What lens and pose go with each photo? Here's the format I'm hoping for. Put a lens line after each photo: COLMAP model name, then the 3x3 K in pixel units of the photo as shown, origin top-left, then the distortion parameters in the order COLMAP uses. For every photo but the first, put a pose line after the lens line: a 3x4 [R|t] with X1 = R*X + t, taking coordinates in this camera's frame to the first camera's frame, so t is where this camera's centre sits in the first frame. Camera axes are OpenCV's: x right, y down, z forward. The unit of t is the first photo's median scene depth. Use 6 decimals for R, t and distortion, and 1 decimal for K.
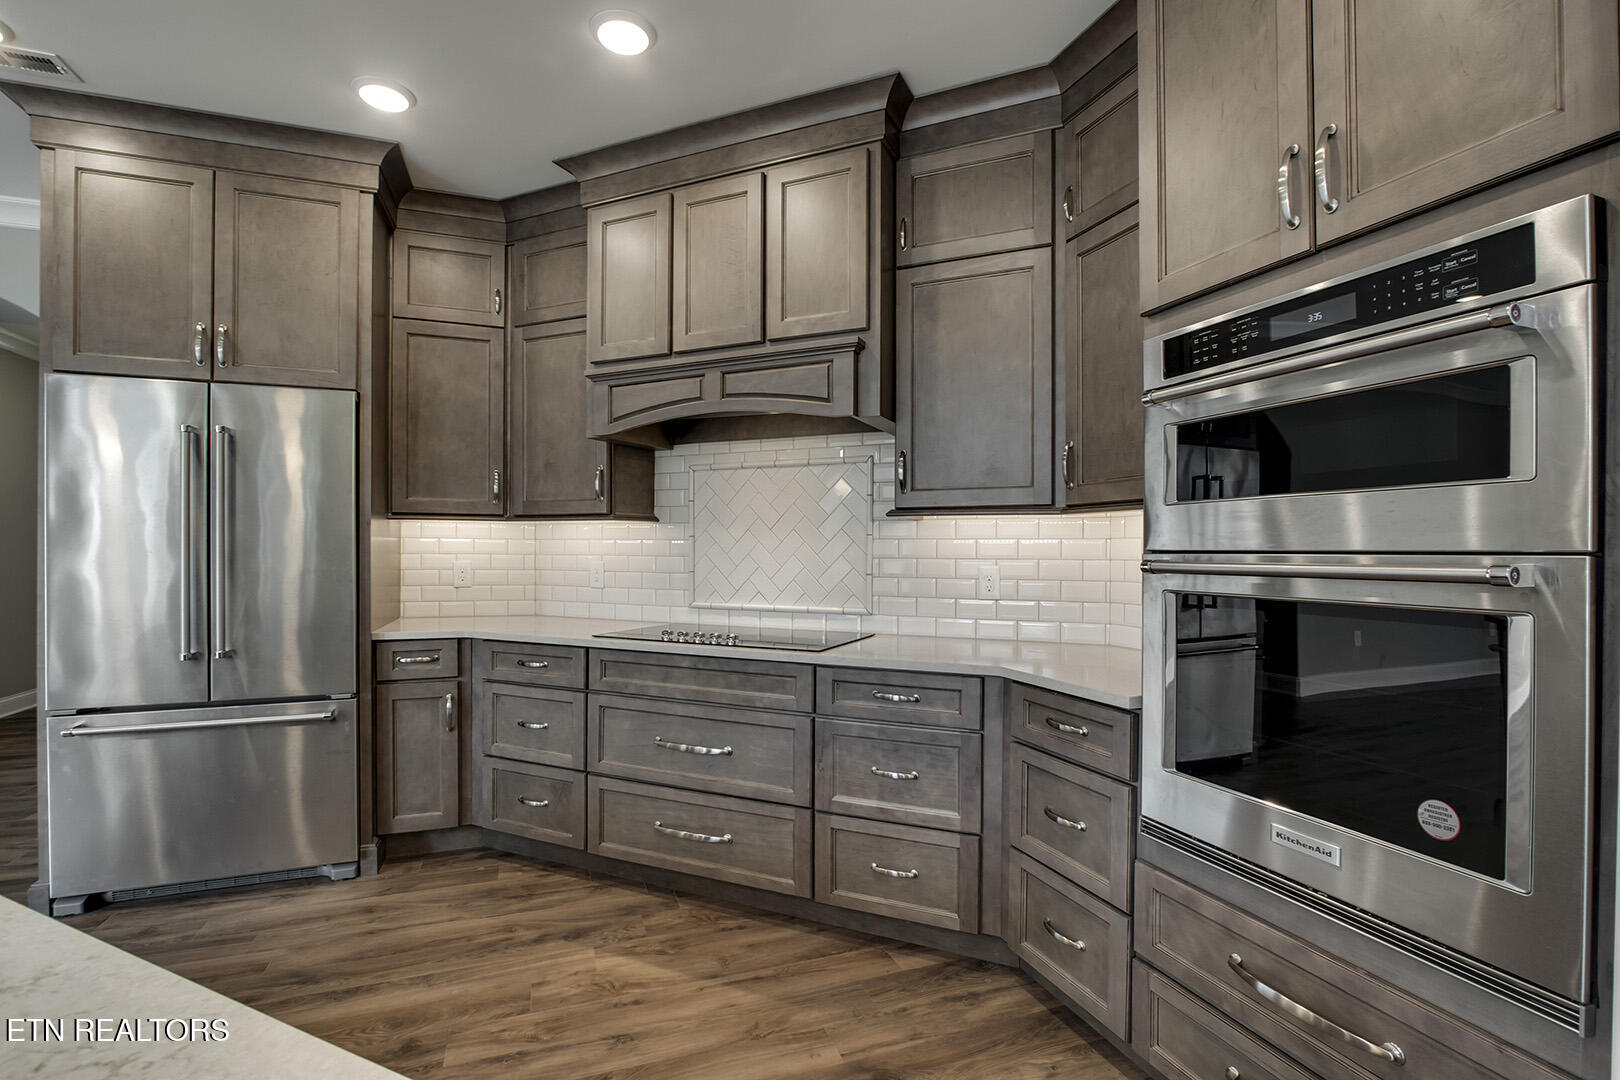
lens RADIAL K [[755.6, 0, 808.7], [0, 755.6, 549.4], [0, 0, 1]] dist [-0.016807, 0.001225]
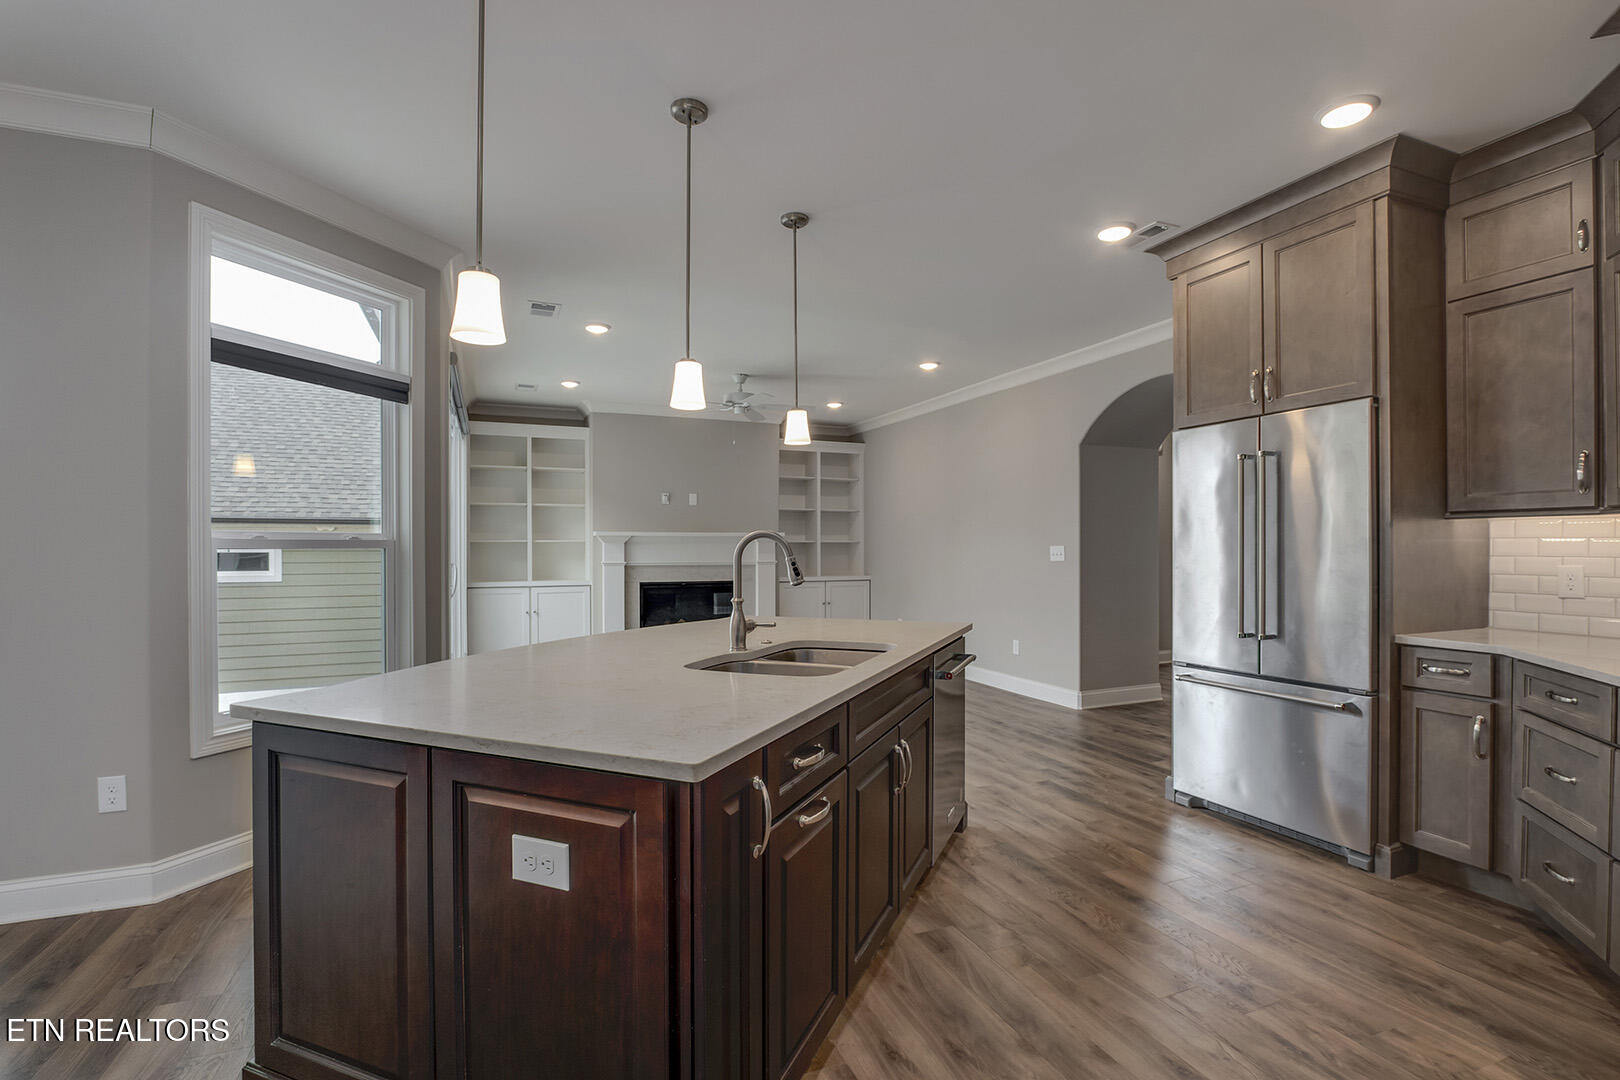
lens RADIAL K [[755.6, 0, 811.1], [0, 755.6, 547.0], [0, 0, 1]] dist [-0.016807, 0.001225]
pose [[0.041682, -0.004656, -0.999120, 0.380828], [0.000276, 0.999989, -0.004648, -0.001356], [0.999131, -0.000082, 0.041683, 0.191701]]
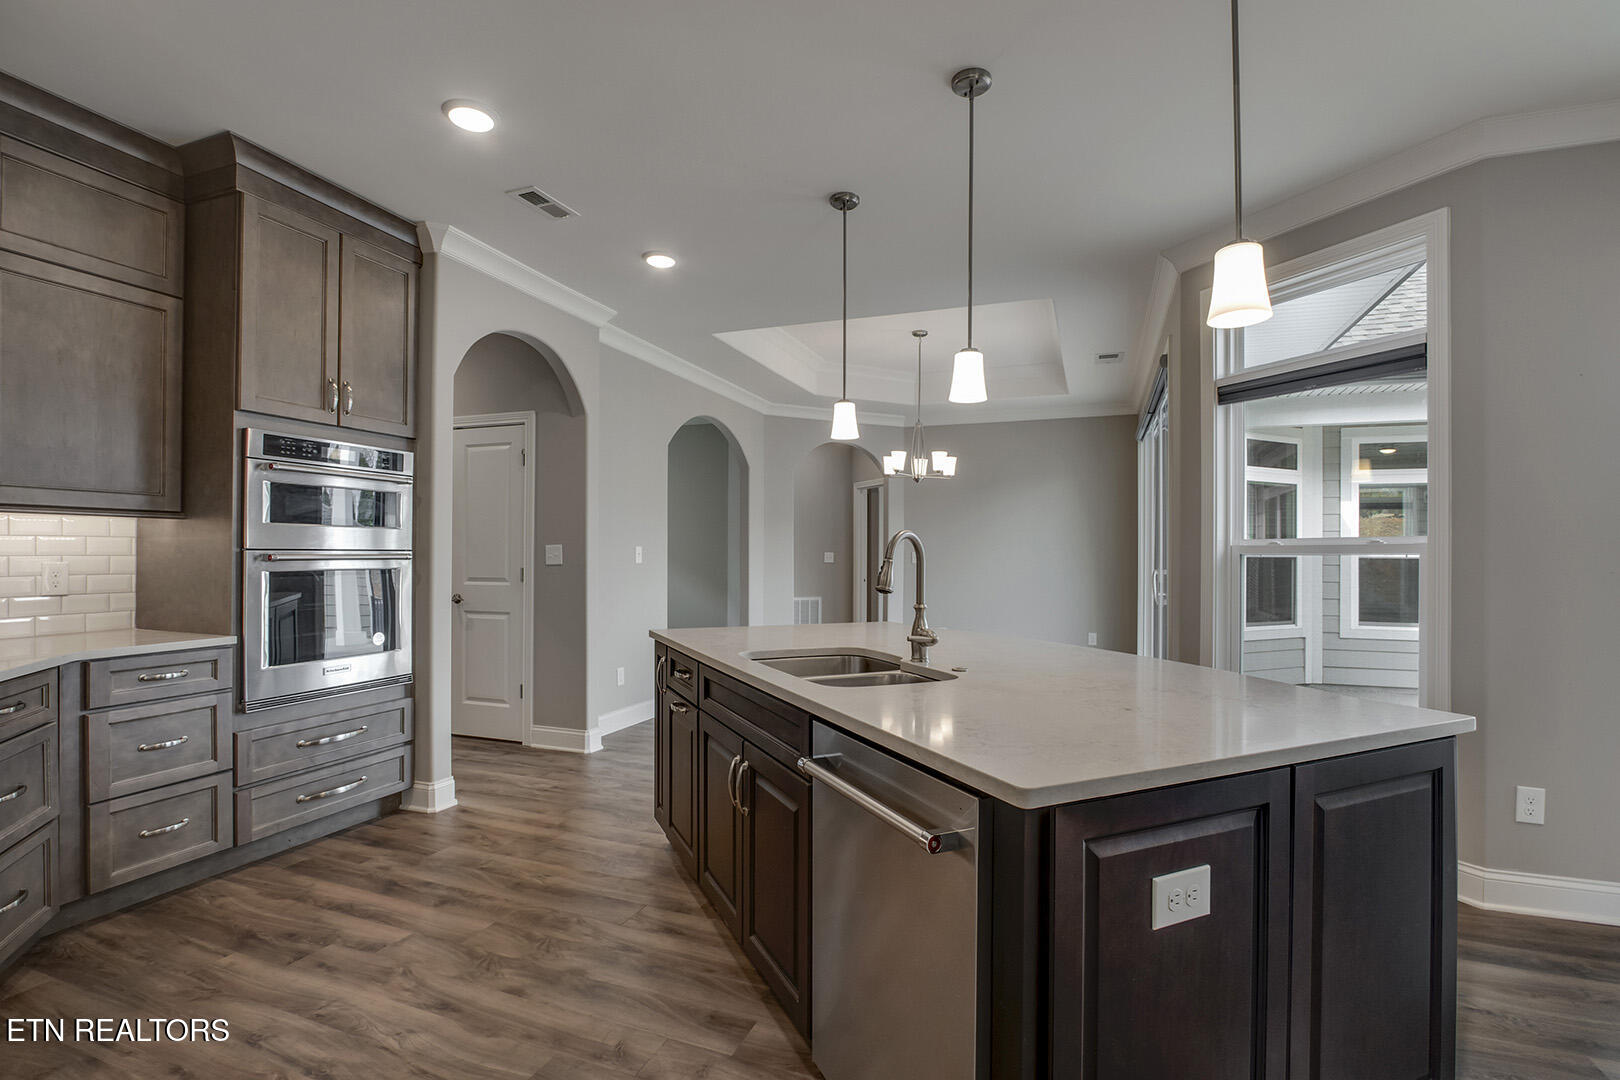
lens RADIAL K [[755.6, 0, 808.8], [0, 755.6, 549.0], [0, 0, 1]] dist [-0.016807, 0.001225]
pose [[-0.752140, -0.002841, 0.658997, -0.963019], [-0.006528, 0.999974, -0.003139, -0.000126], [-0.658971, -0.006662, -0.752139, 0.838352]]
